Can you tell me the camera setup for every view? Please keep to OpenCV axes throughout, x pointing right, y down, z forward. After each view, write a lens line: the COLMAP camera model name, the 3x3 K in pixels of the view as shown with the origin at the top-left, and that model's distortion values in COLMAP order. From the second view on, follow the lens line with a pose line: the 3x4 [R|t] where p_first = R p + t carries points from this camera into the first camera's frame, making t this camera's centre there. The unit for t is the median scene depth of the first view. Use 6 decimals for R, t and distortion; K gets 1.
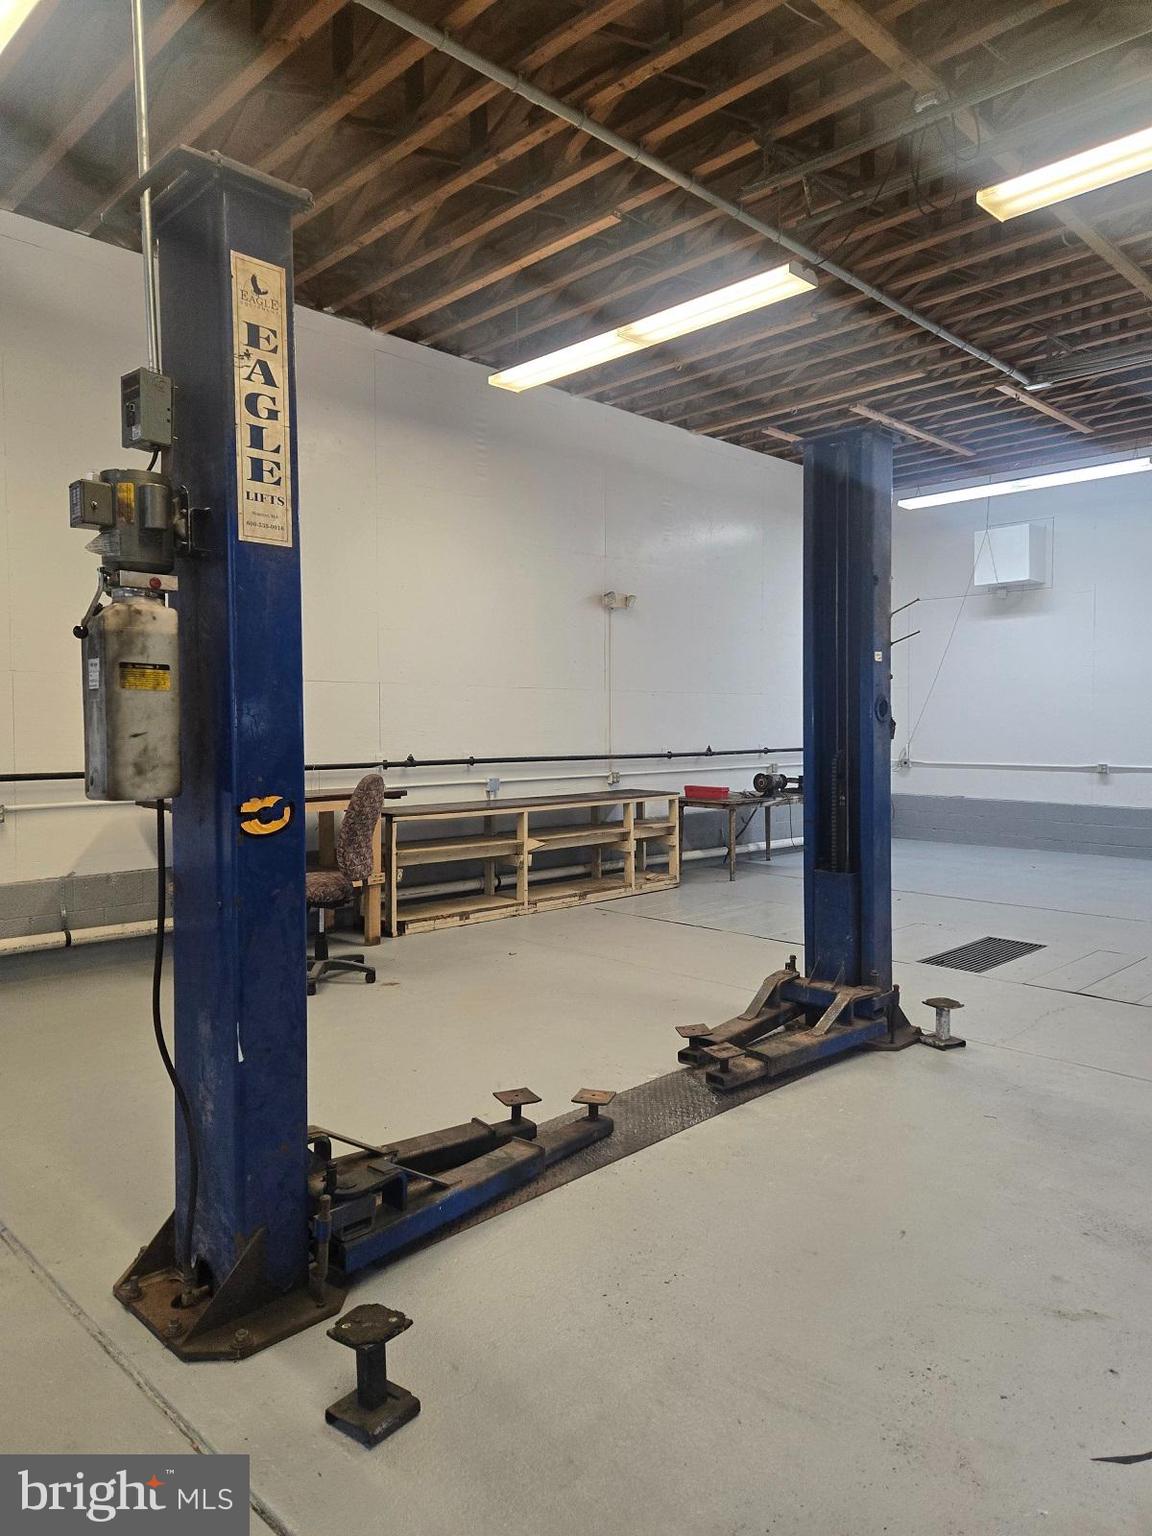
lens RADIAL K [[1032.6, 0, 586.2], [0, 1032.6, 766.1], [0, 0, 1]] dist [0.069618, -0.057300]
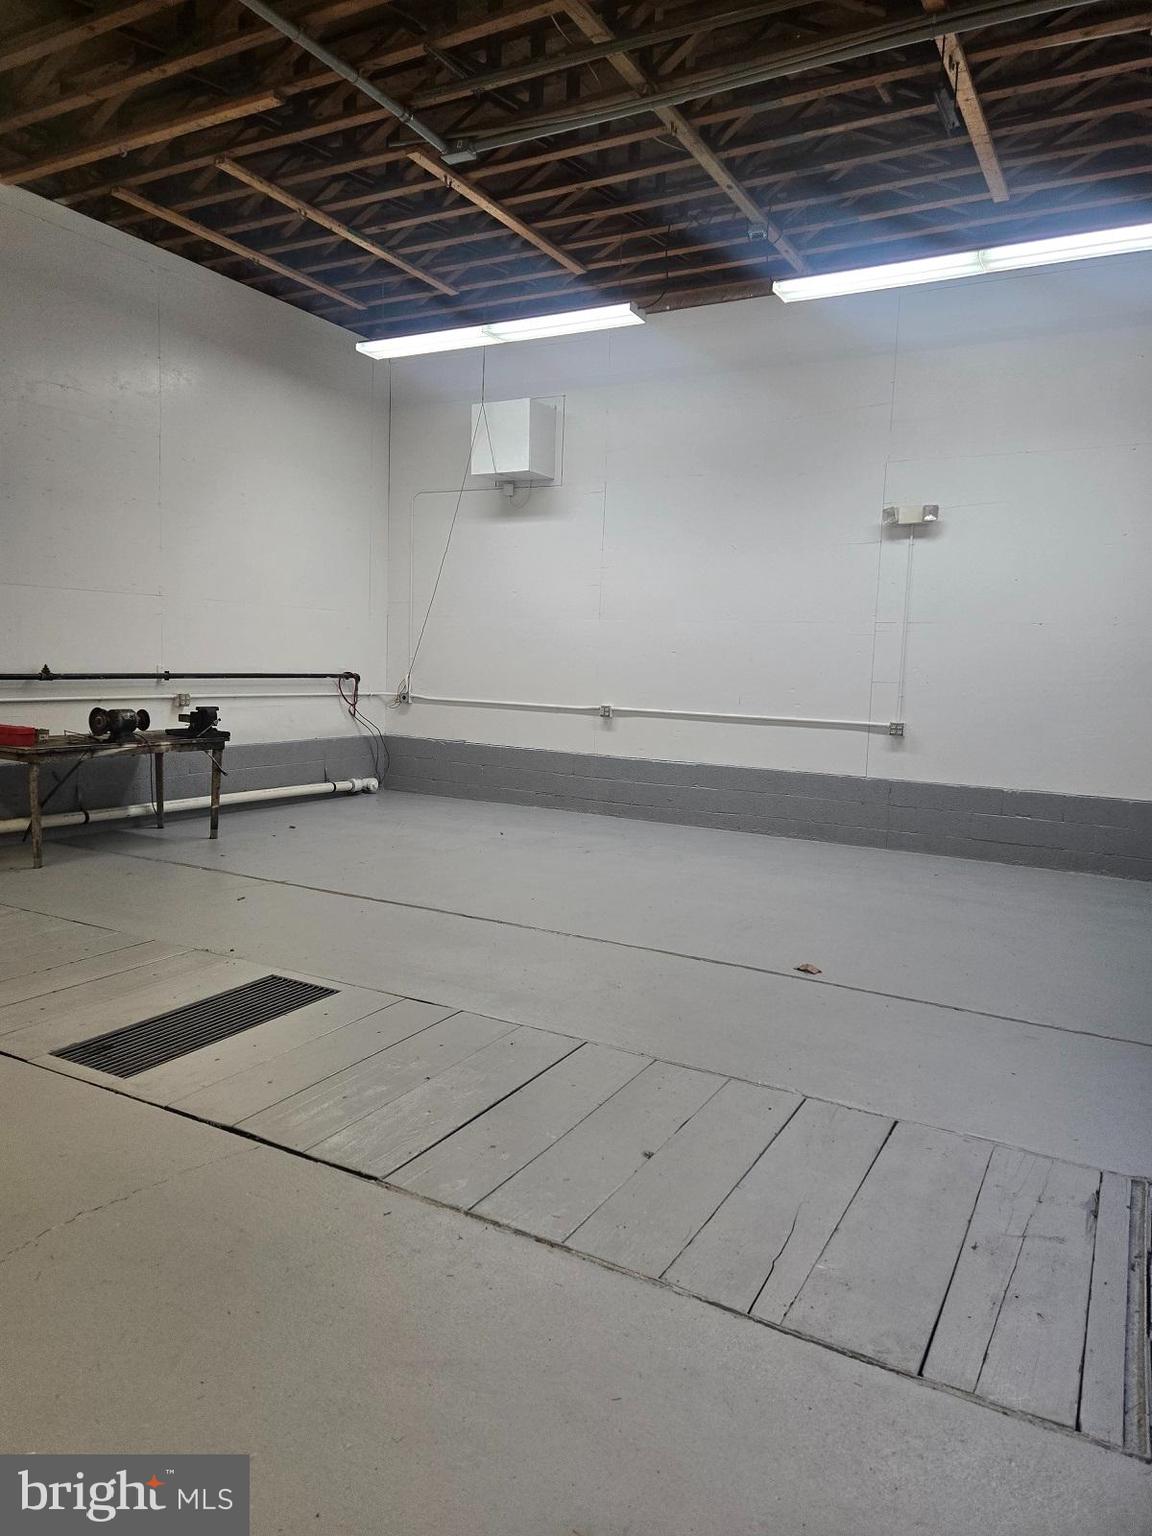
lens RADIAL K [[1032.6, 0, 572.0], [0, 1032.6, 774.8], [0, 0, 1]] dist [0.069618, -0.057300]
pose [[0.962297, 0.006431, 0.271923, 0.277542], [-0.028067, 0.996731, 0.075754, -0.009942], [-0.270547, -0.080530, 0.959333, 0.247963]]
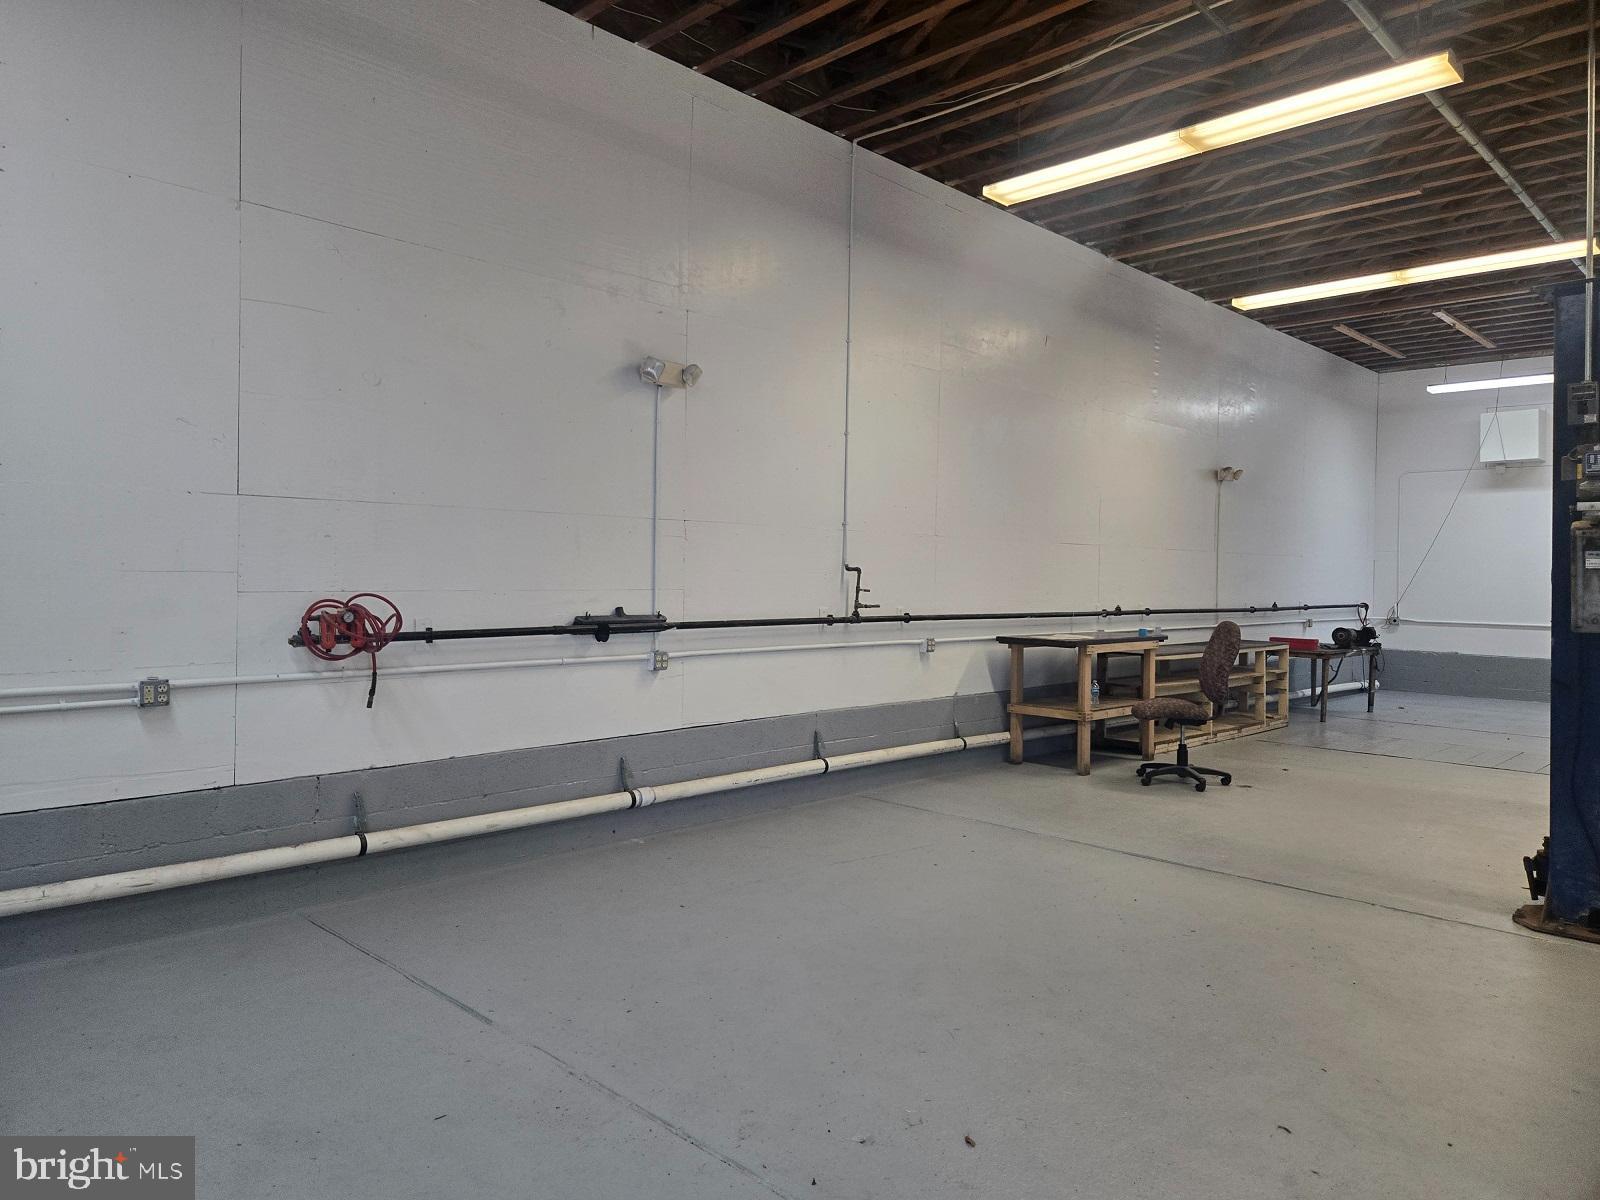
lens RADIAL K [[1075.6, 0, 777.0], [0, 1075.6, 587.4], [0, 0, 1]] dist [0.069618, -0.057300]
pose [[0.999847, 0.016247, 0.006424, -0.450579], [-0.016025, 0.999321, -0.033177, 0.012877], [-0.006959, 0.033069, 0.999429, -0.190283]]
